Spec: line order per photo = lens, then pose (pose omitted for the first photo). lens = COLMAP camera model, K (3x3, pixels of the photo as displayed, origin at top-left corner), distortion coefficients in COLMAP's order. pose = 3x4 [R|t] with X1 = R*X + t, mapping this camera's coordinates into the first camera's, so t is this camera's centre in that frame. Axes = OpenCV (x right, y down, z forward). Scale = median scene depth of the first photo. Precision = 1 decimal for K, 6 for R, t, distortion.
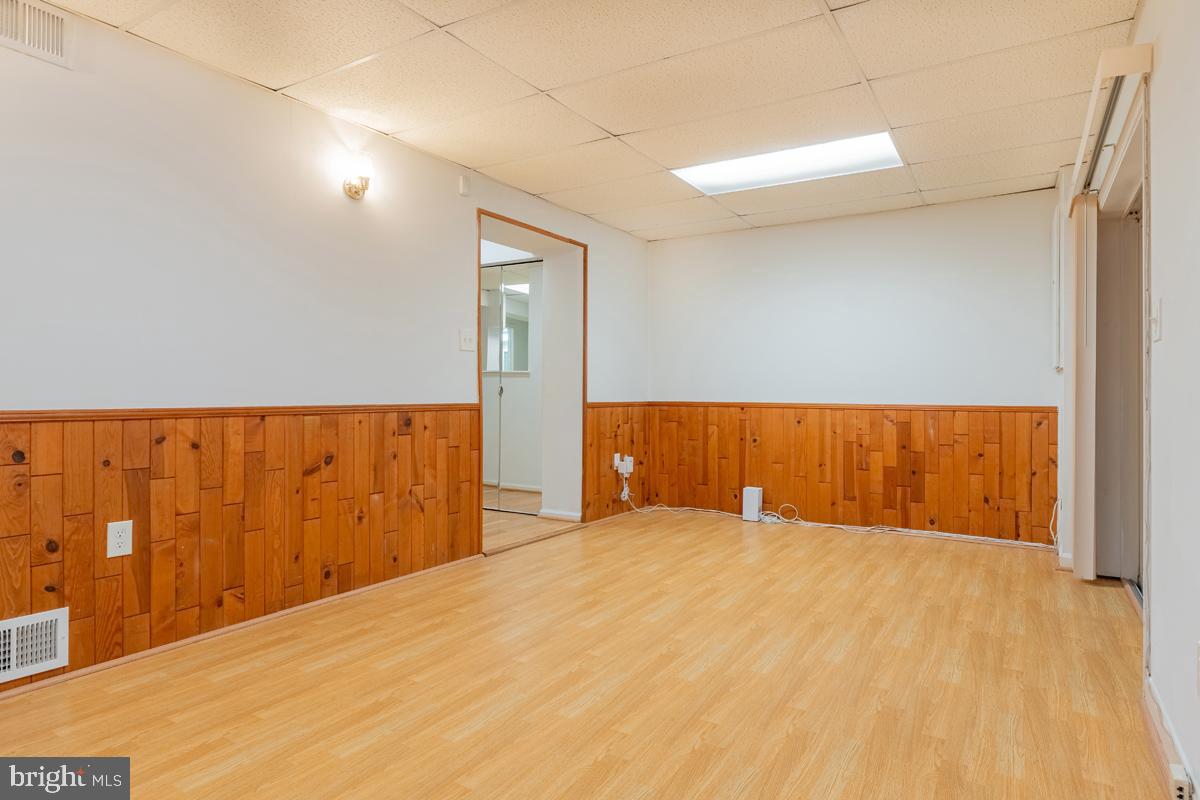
lens RADIAL K [[675.3, 0, 593.0], [0, 675.3, 397.2], [0, 0, 1]] dist [-0.007326, -0.000628]
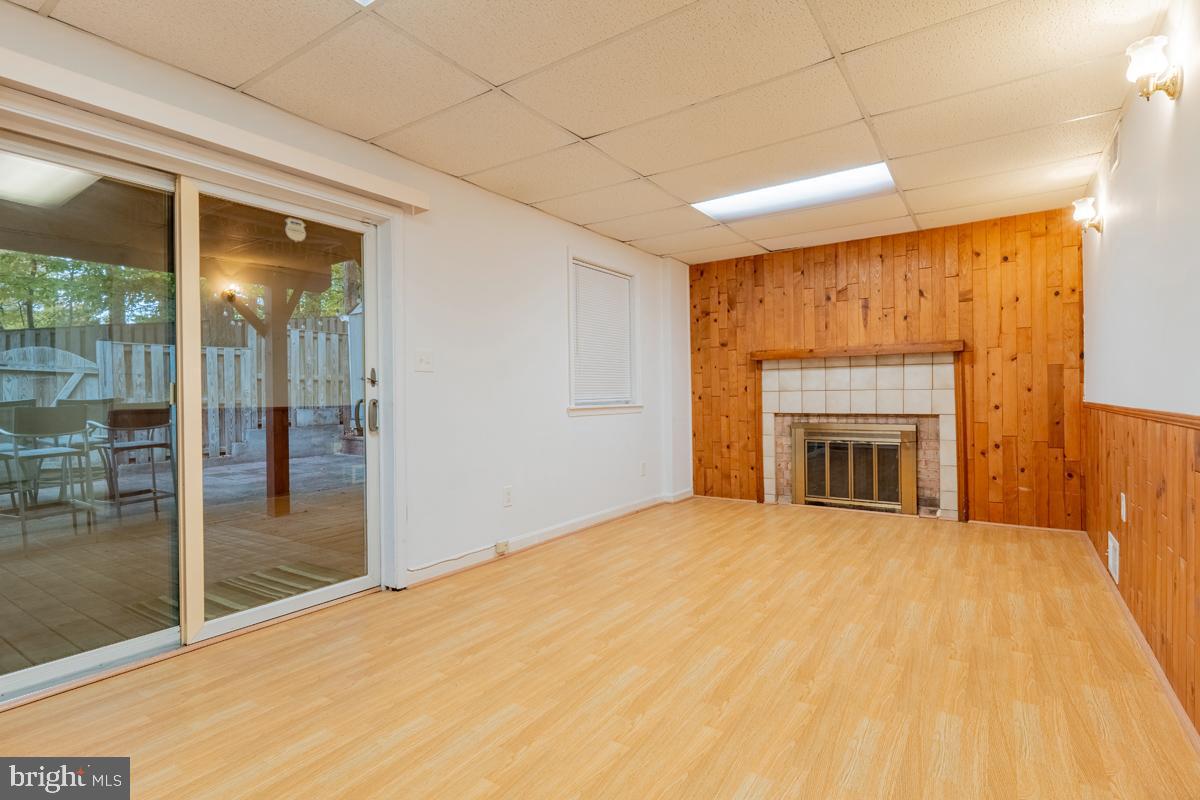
lens RADIAL K [[588.7, 0, 599.5], [0, 588.7, 400.4], [0, 0, 1]] dist [-0.004970, -0.000409]
pose [[-0.999565, 0.010526, 0.027564, 0.205638], [0.010881, 0.999859, 0.012762, -0.014805], [-0.027426, 0.013057, -0.999539, 1.652994]]
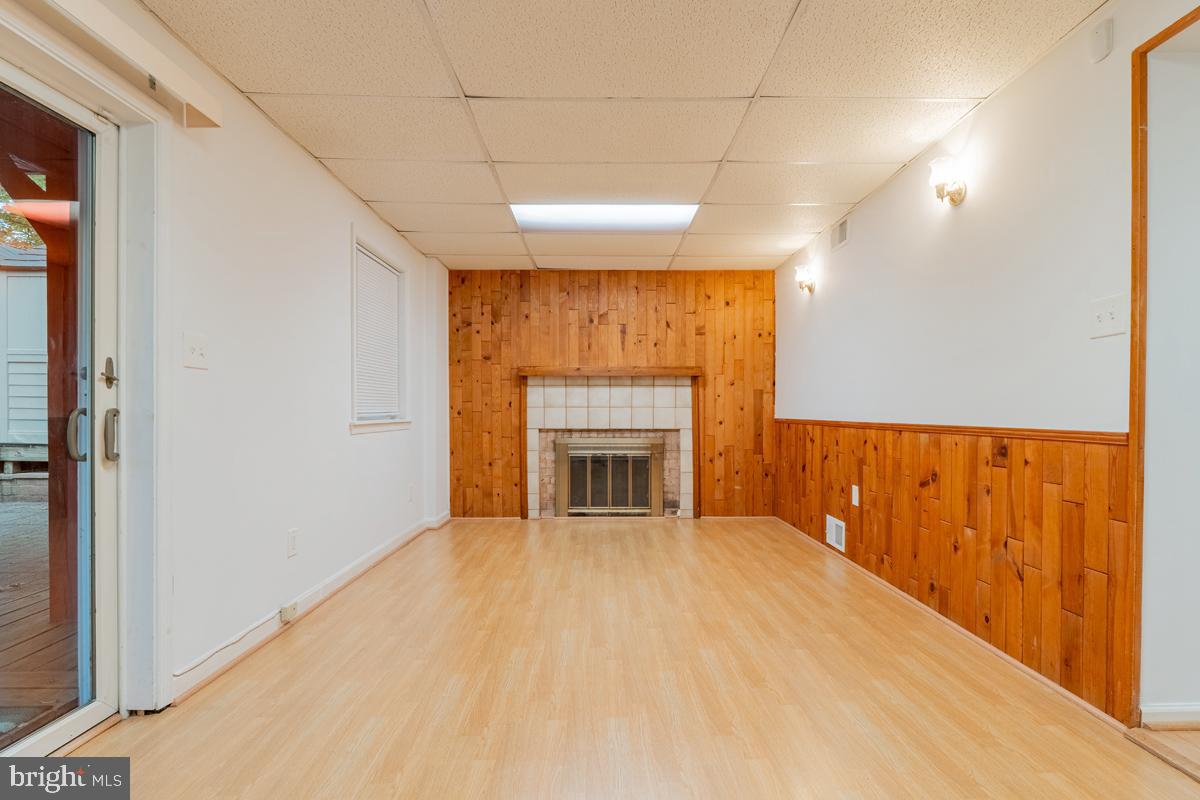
lens RADIAL K [[574.6, 0, 610.7], [0, 574.6, 414.3], [0, 0, 1]] dist [-0.006127, -0.001074]
pose [[-0.829340, 0.002338, -0.558740, 0.510639], [-0.003736, 0.999946, 0.009730, -0.010306], [0.558732, 0.010157, -0.829286, 1.449657]]
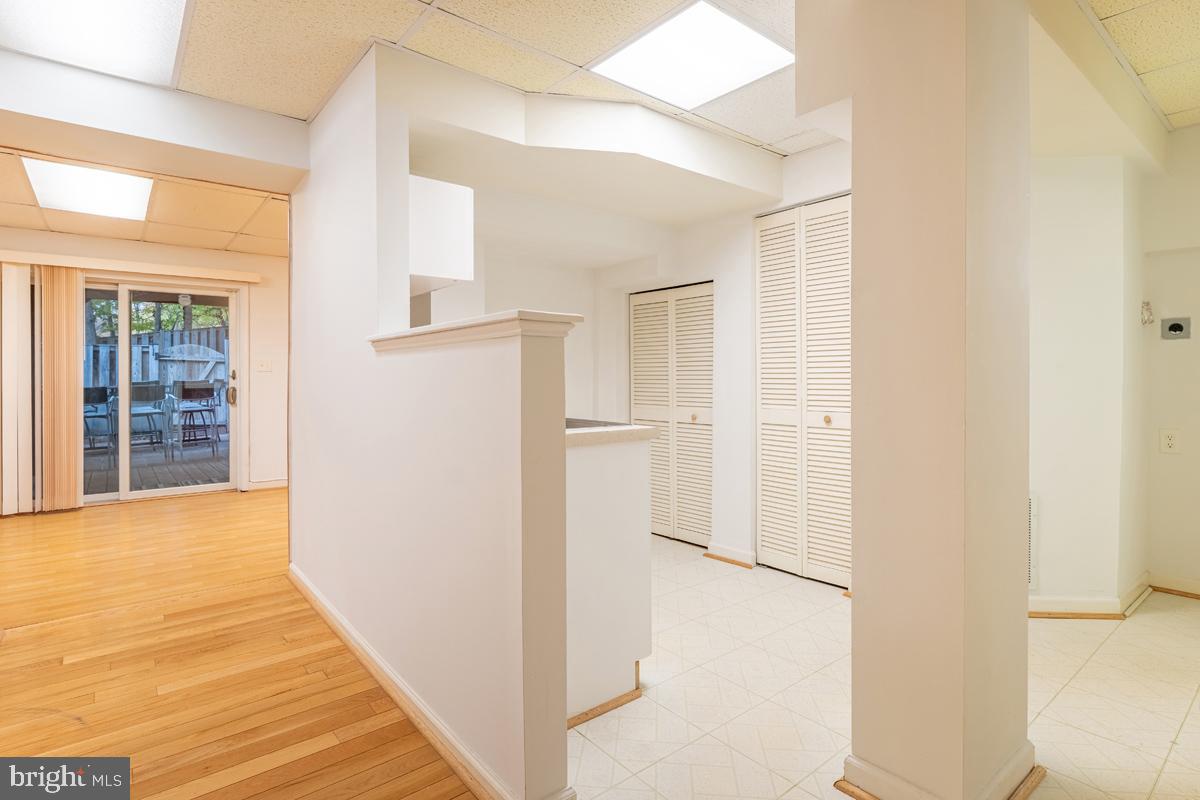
lens RADIAL K [[588.7, 0, 594.3], [0, 588.7, 381.9], [0, 0, 1]] dist [-0.004970, -0.000409]
pose [[-0.952425, -0.006227, 0.304710, -0.984384], [-0.001956, 0.999896, 0.014318, -0.051401], [-0.304767, 0.013041, -0.952338, 2.056957]]
